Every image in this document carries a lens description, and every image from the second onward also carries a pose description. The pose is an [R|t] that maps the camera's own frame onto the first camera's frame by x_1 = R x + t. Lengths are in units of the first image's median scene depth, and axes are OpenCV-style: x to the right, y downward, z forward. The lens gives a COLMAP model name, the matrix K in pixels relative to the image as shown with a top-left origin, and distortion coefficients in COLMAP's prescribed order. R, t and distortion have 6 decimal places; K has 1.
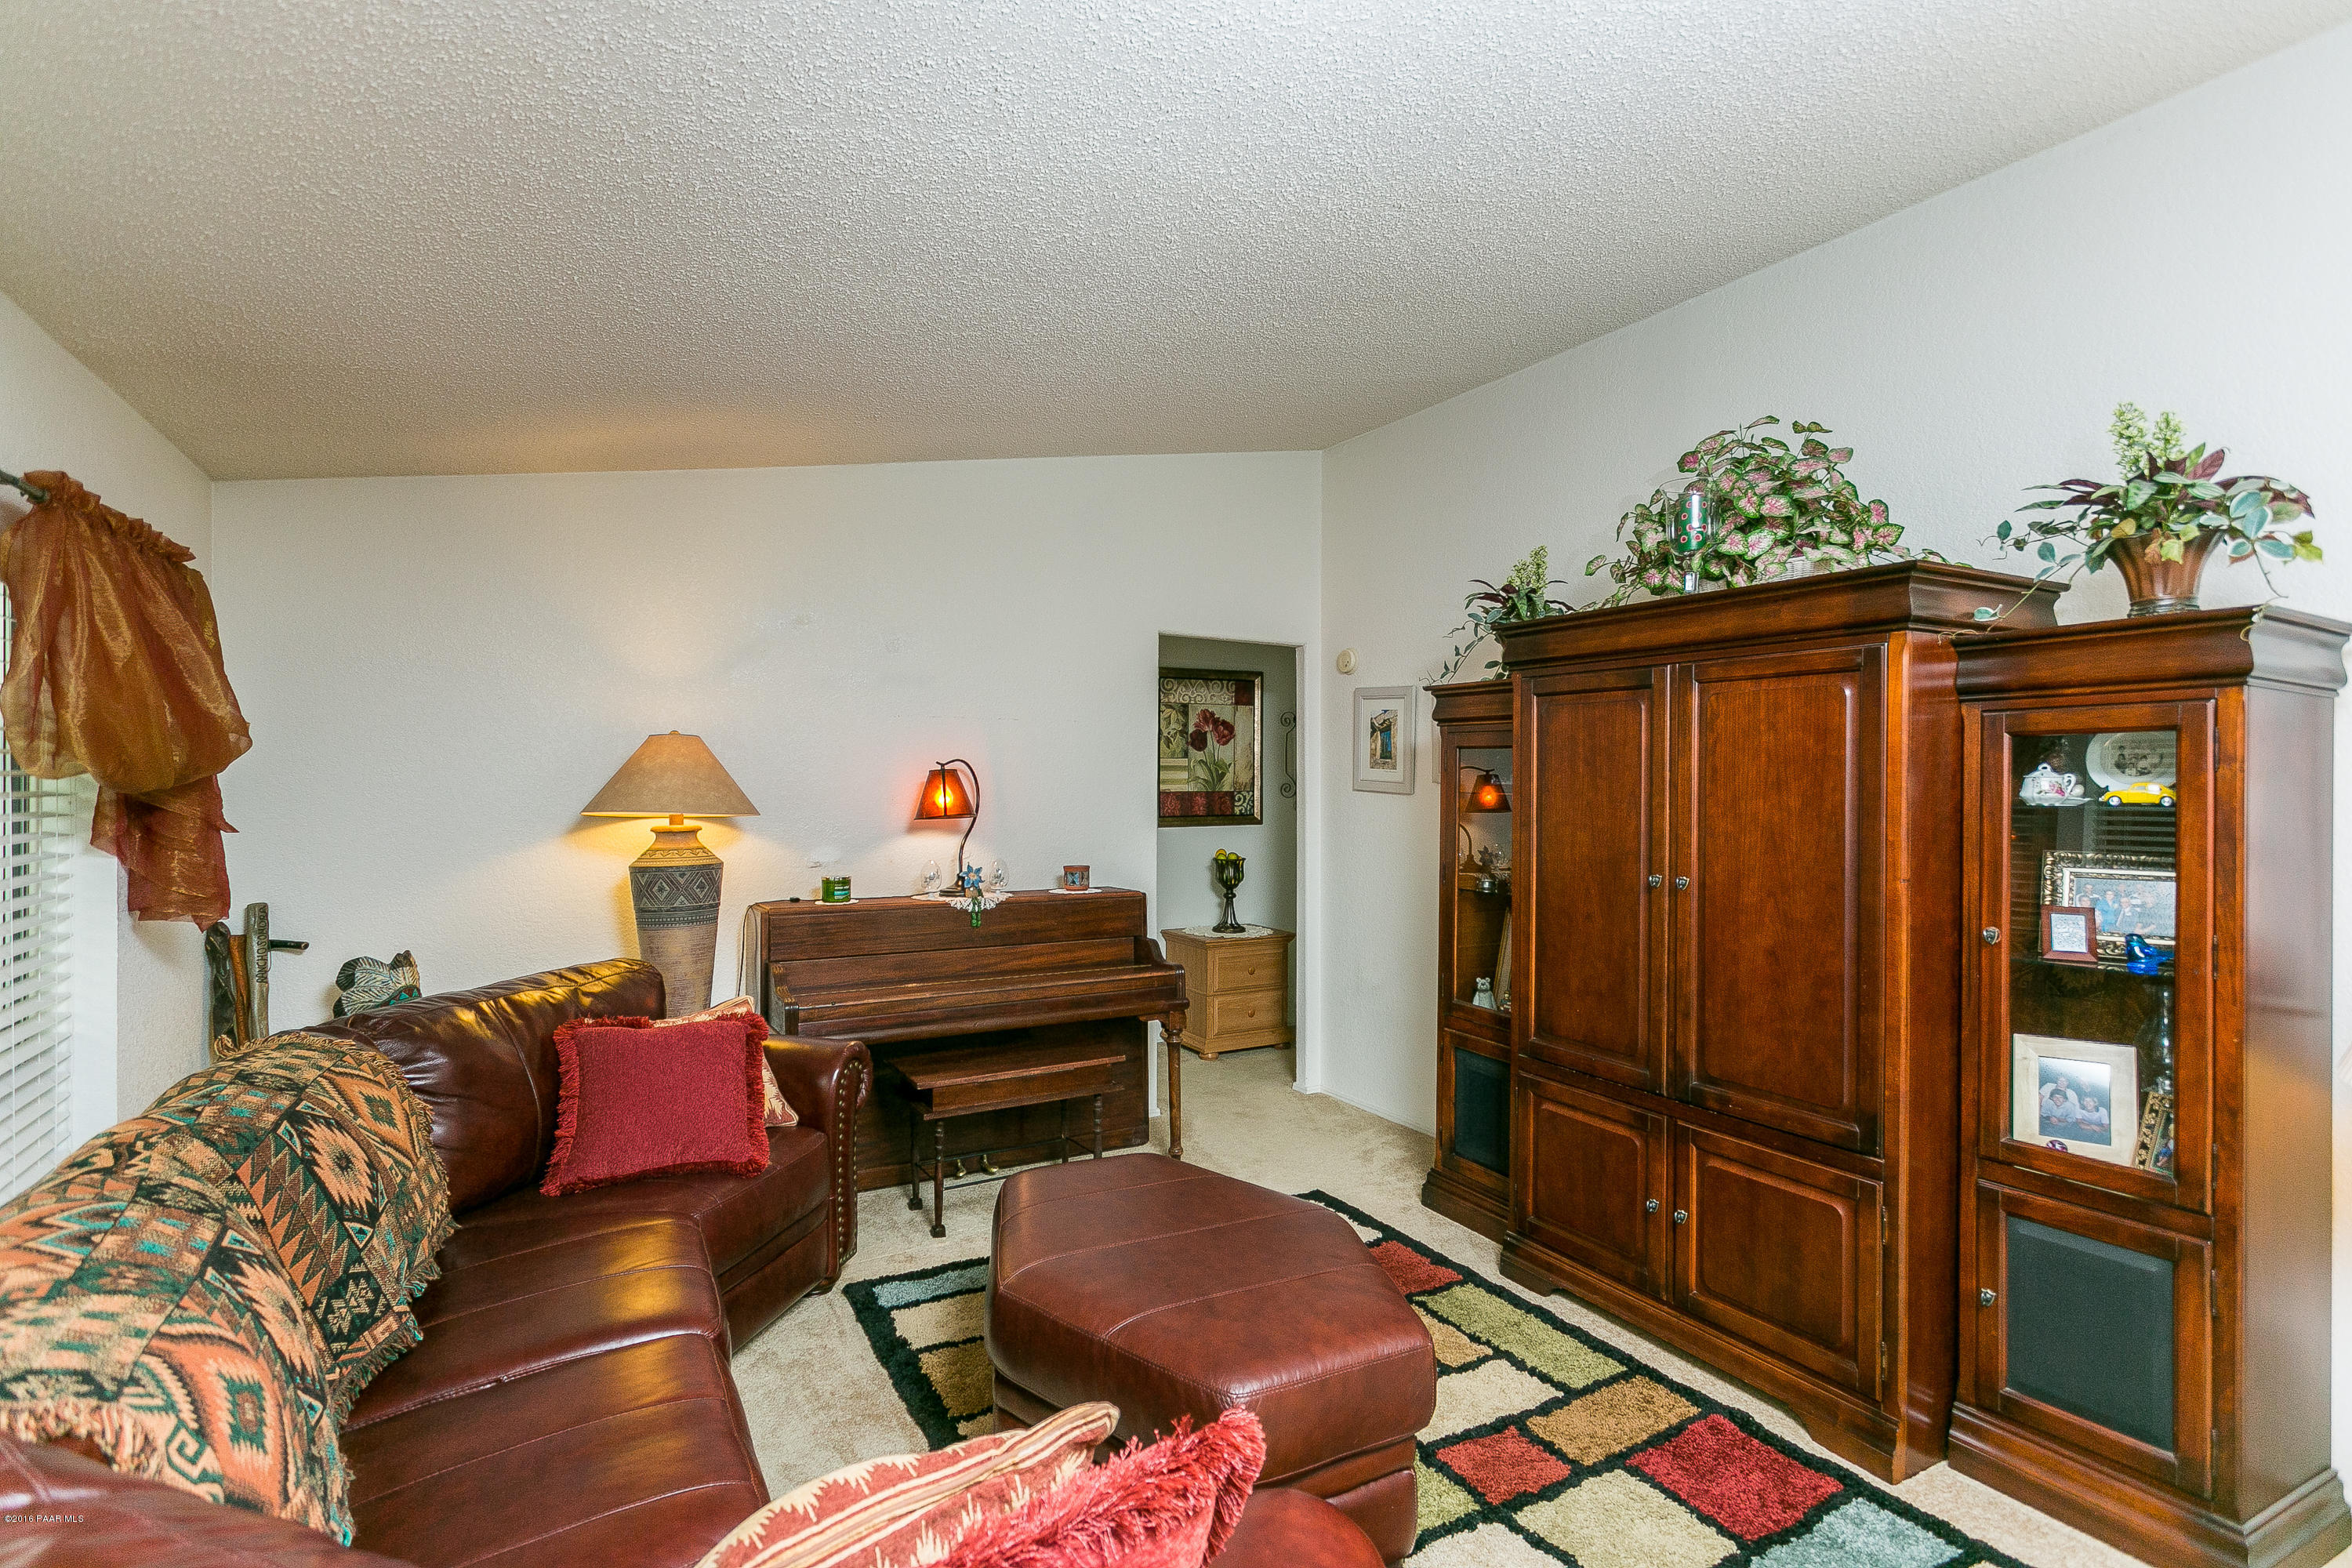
lens RADIAL K [[1135.5, 0, 1177.6], [0, 1135.5, 766.4], [0, 0, 1]] dist [0.000689, -0.000043]
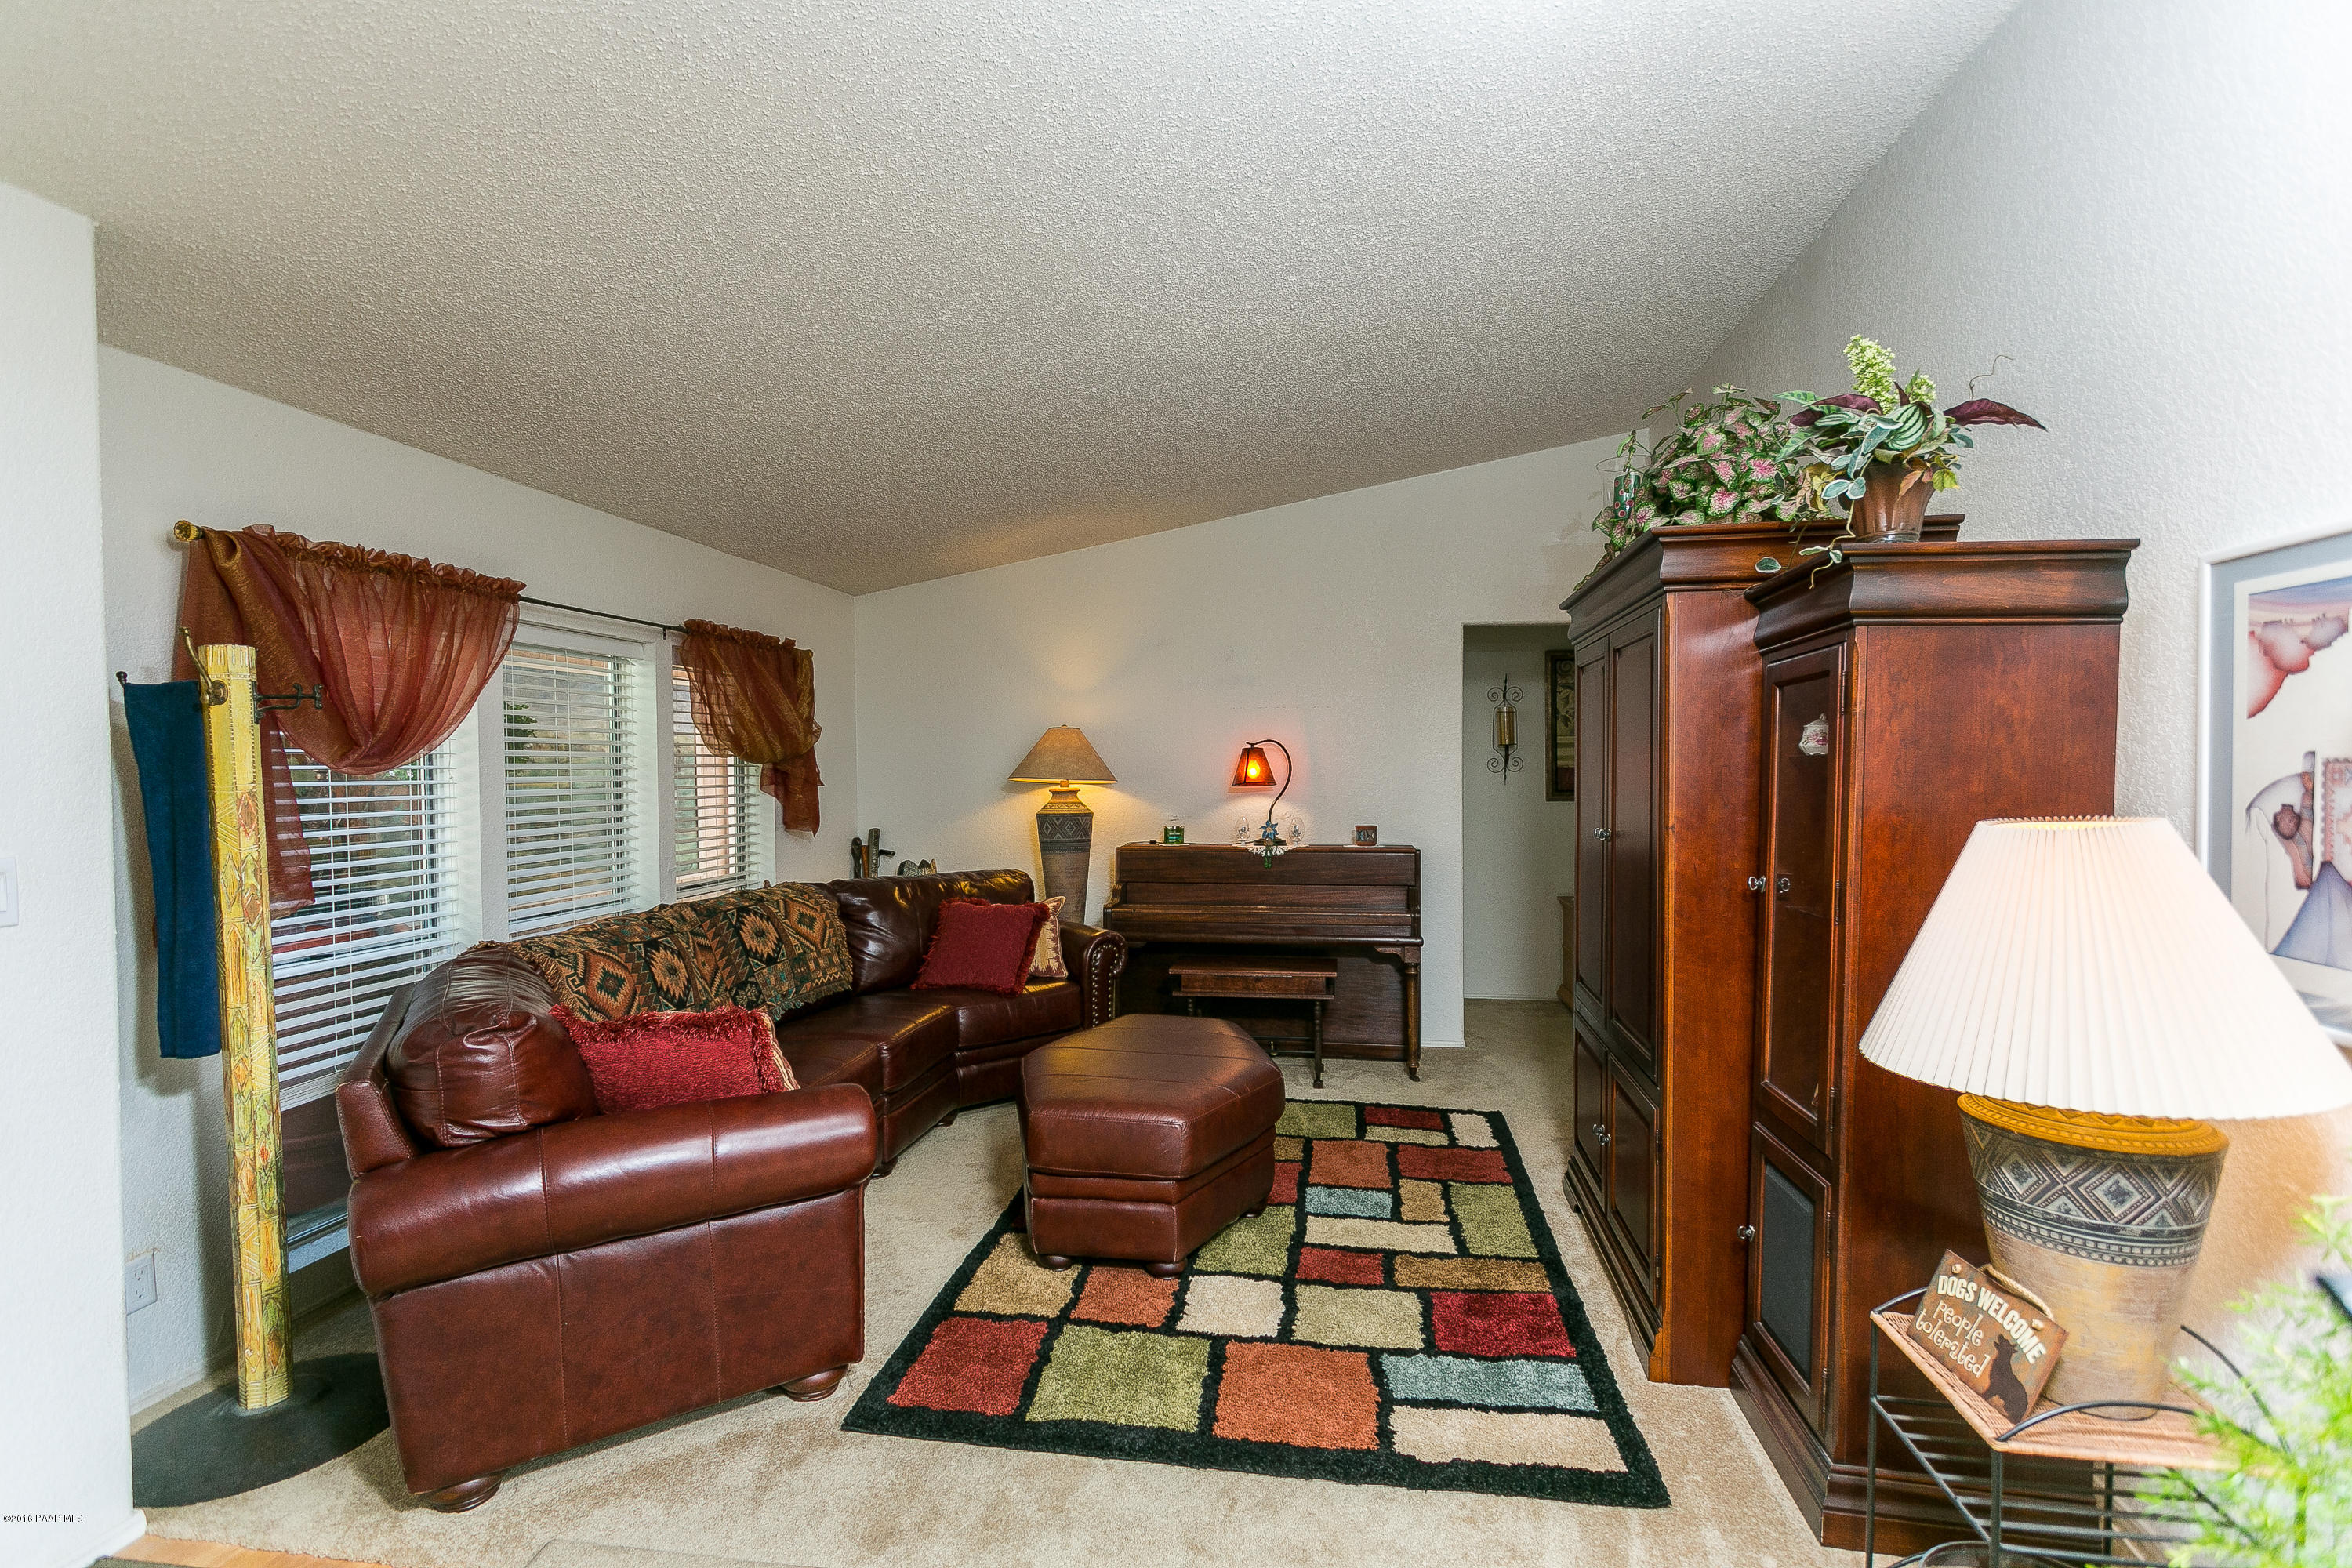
lens RADIAL K [[1113.7, 0, 1176.0], [0, 1113.7, 784.0], [0, 0, 1]] dist [0.000102, -0.000022]
pose [[0.781943, 0.001533, -0.623349, 0.659526], [0.013009, 0.999739, 0.018777, 0.023475], [0.623215, -0.022791, 0.781719, -0.074563]]
